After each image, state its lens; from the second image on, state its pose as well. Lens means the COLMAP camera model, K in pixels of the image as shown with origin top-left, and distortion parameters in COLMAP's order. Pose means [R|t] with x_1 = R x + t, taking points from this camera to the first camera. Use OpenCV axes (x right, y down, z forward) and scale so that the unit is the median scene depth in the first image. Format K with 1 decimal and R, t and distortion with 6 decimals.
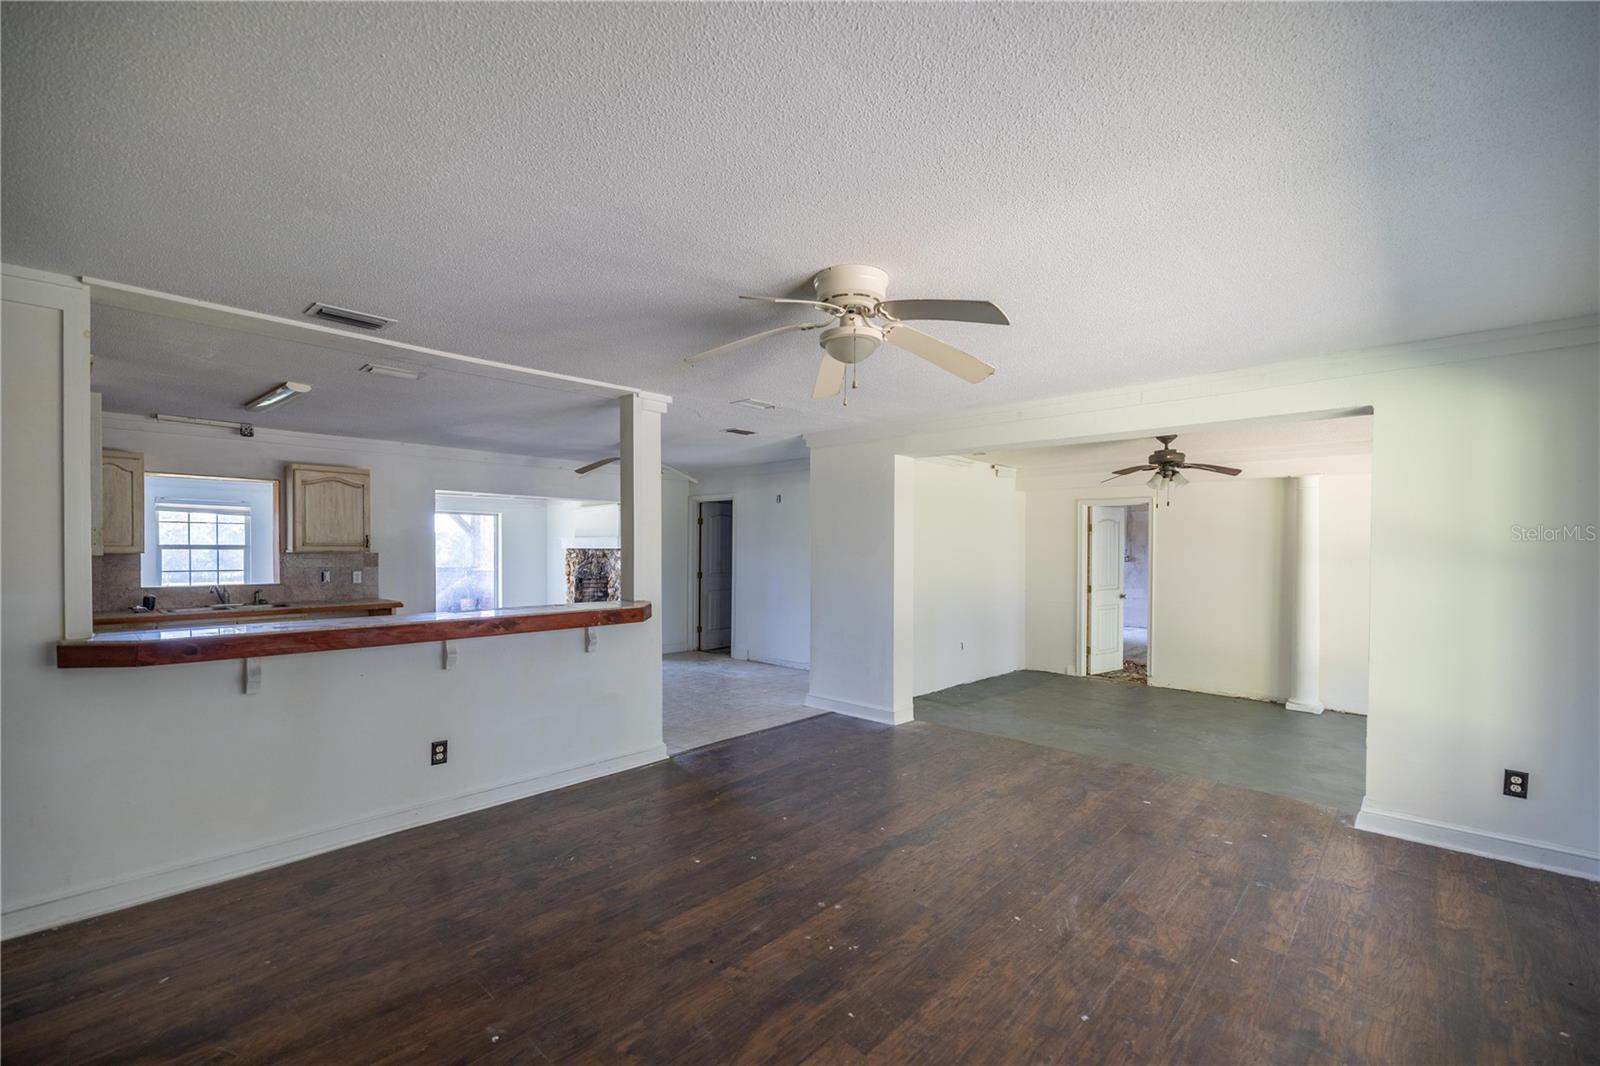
lens RADIAL K [[685.2, 0, 798.4], [0, 685.2, 546.4], [0, 0, 1]] dist [-0.000962, -0.000265]
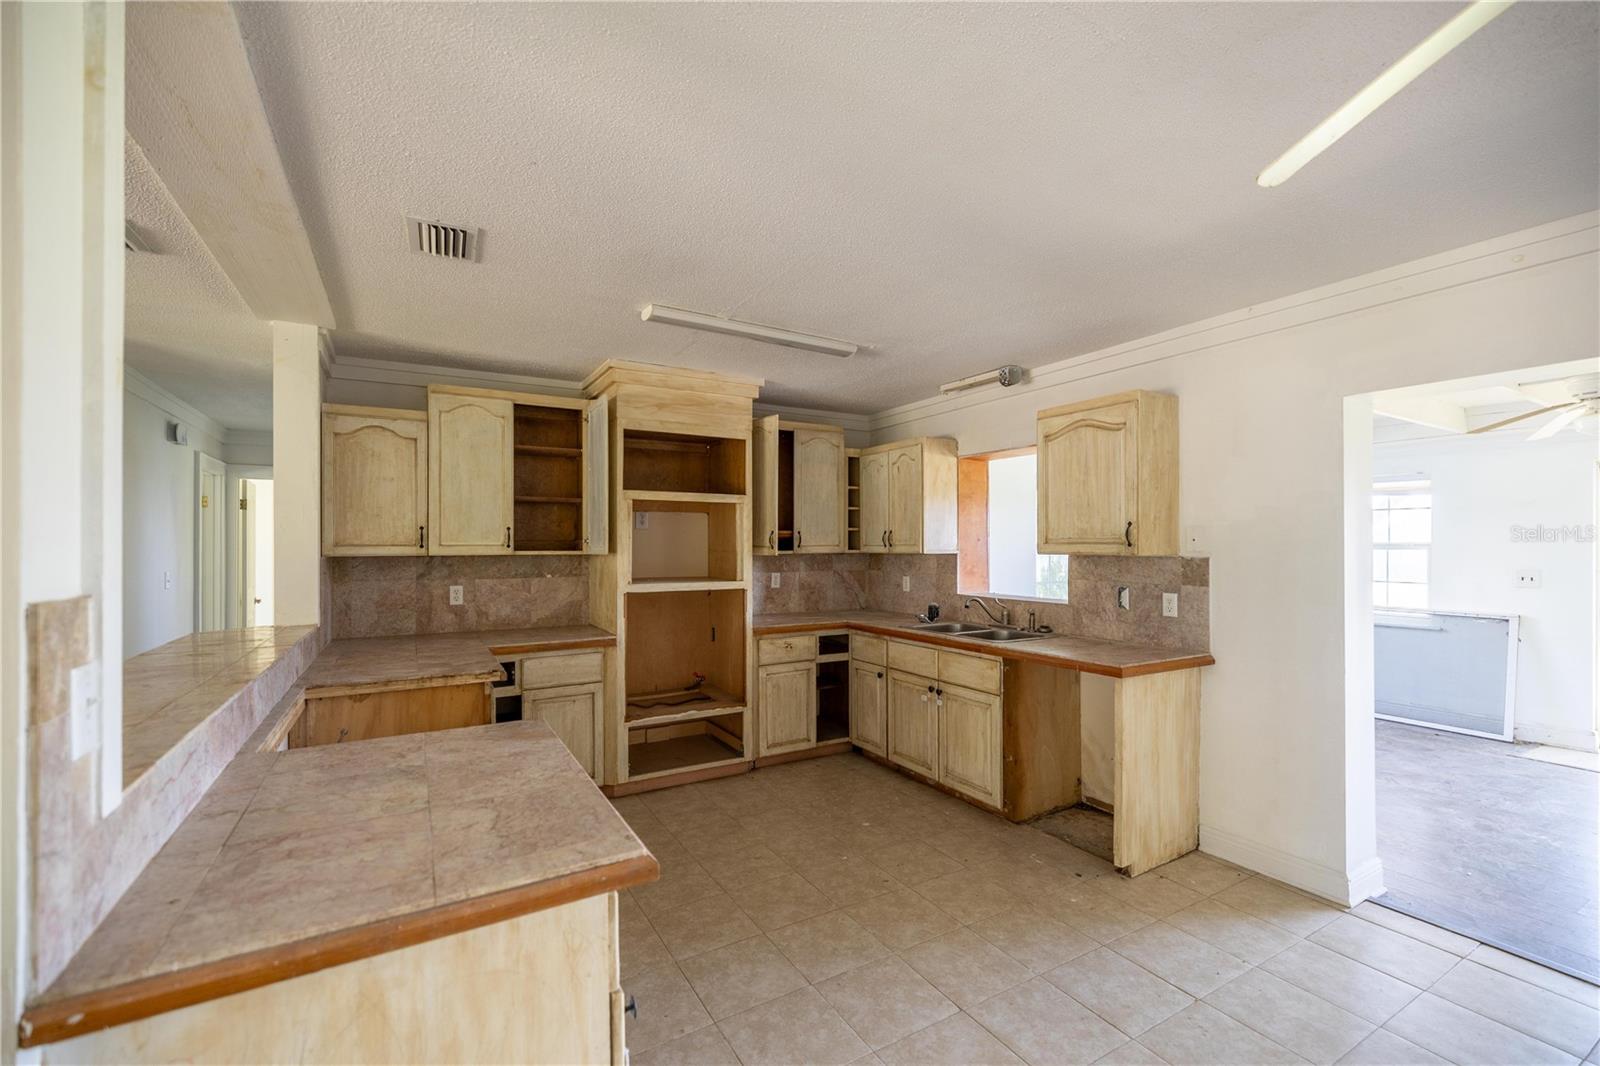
lens RADIAL K [[685.2, 0, 801.8], [0, 685.2, 543.9], [0, 0, 1]] dist [-0.000962, -0.000265]
pose [[-0.310983, -0.006268, -0.950395, -0.077524], [0.002883, 0.999967, -0.007539, 0.002847], [0.950411, -0.005084, -0.310955, 0.892448]]
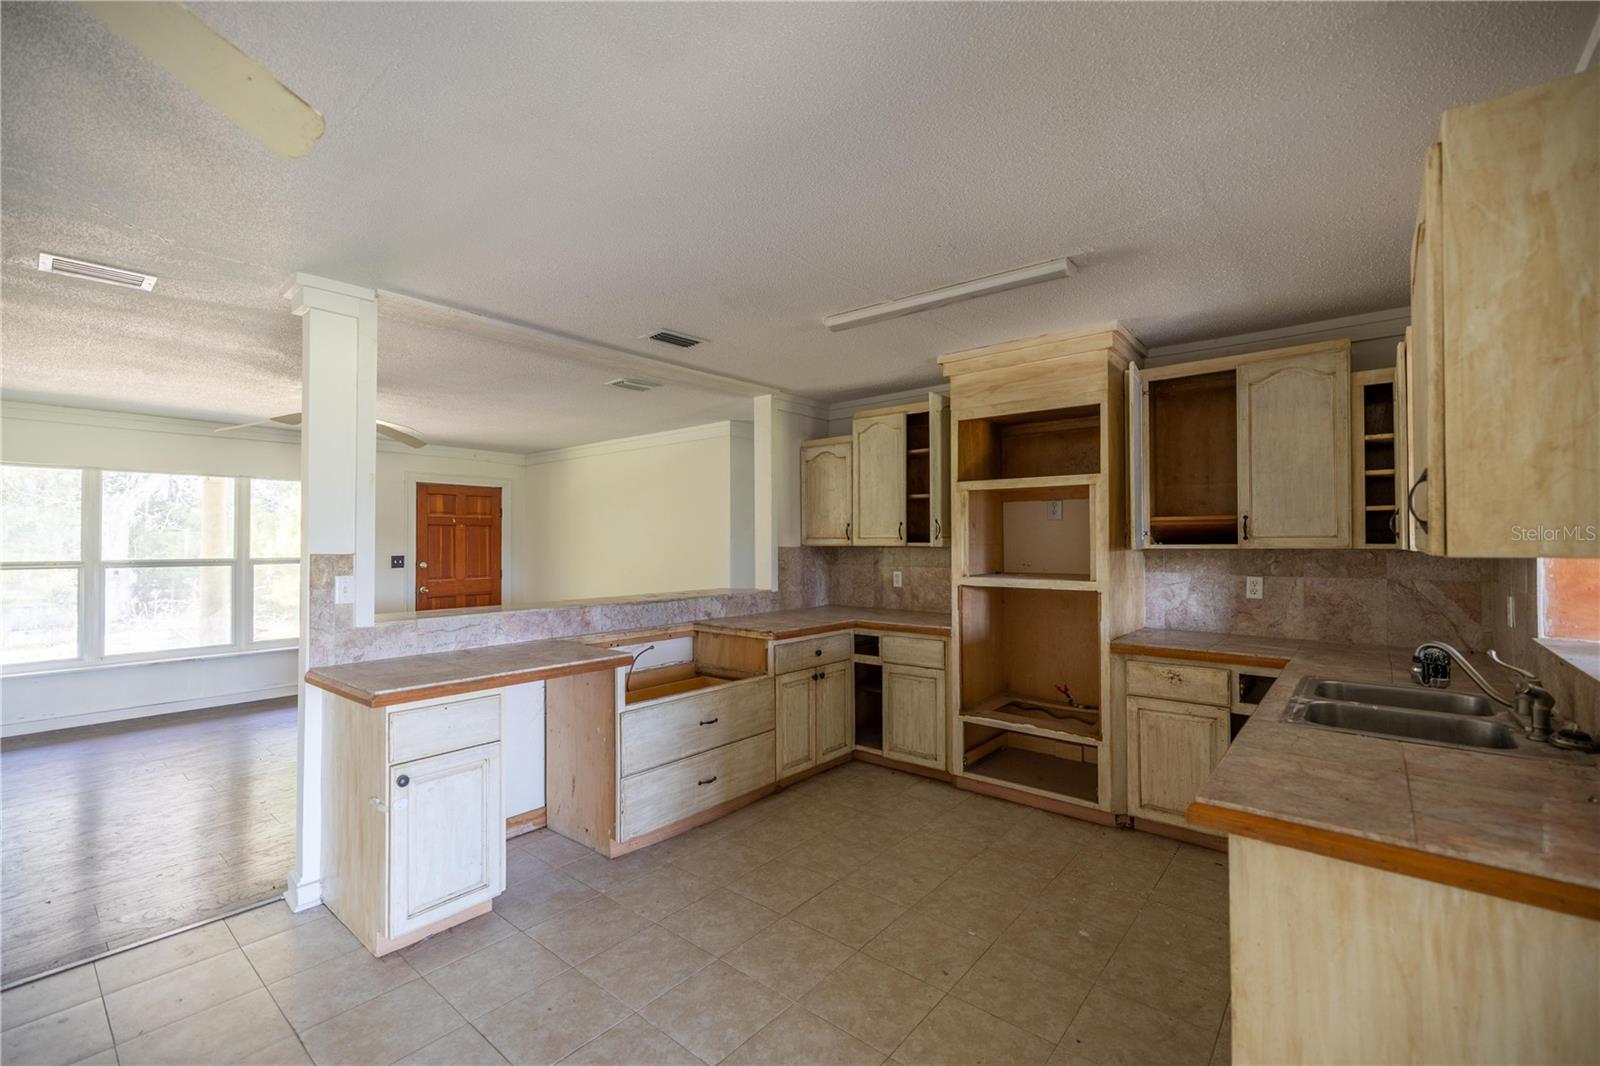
lens RADIAL K [[685.2, 0, 798.4], [0, 685.2, 530.7], [0, 0, 1]] dist [-0.000962, -0.000265]
pose [[-0.999878, -0.005470, -0.014632, -0.318462], [-0.005154, 0.999754, -0.021578, 0.005712], [0.014746, -0.021500, -0.999660, 1.062305]]
